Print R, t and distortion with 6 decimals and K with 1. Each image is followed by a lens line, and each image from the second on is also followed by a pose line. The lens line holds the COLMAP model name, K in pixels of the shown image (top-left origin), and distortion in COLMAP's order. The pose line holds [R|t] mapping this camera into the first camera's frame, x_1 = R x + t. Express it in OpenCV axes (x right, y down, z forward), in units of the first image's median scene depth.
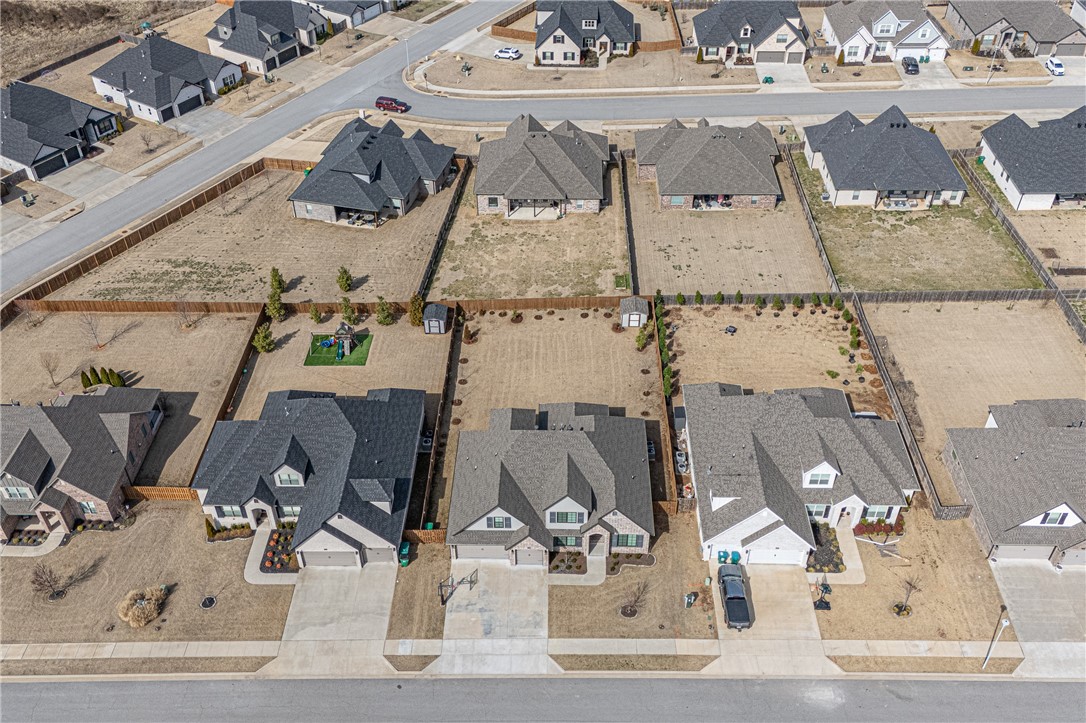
lens RADIAL K [[928.0, 0, 545.6], [0, 928.0, 366.9], [0, 0, 1]] dist [0.074220, -0.072221]
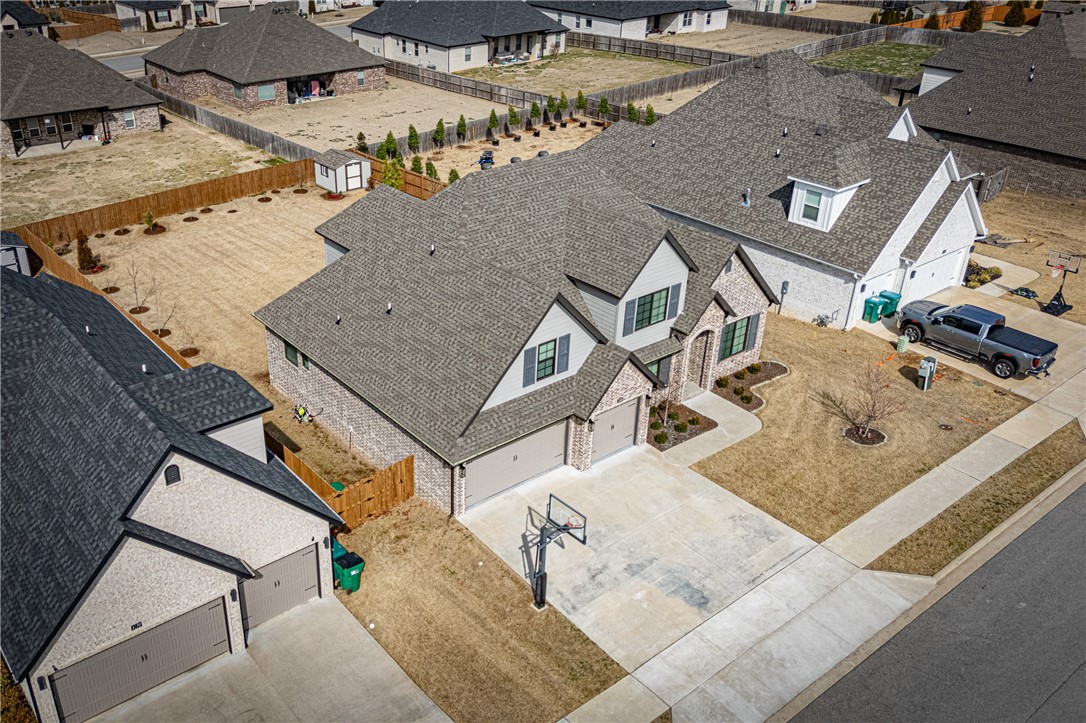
lens RADIAL K [[928.0, 0, 433.7], [0, 928.0, 349.9], [0, 0, 1]] dist [0.074220, -0.072221]
pose [[0.797197, -0.281713, 0.533961, -0.293725], [0.391341, 0.914605, -0.101731, 0.182025], [-0.459705, 0.290061, 0.839367, 0.678057]]
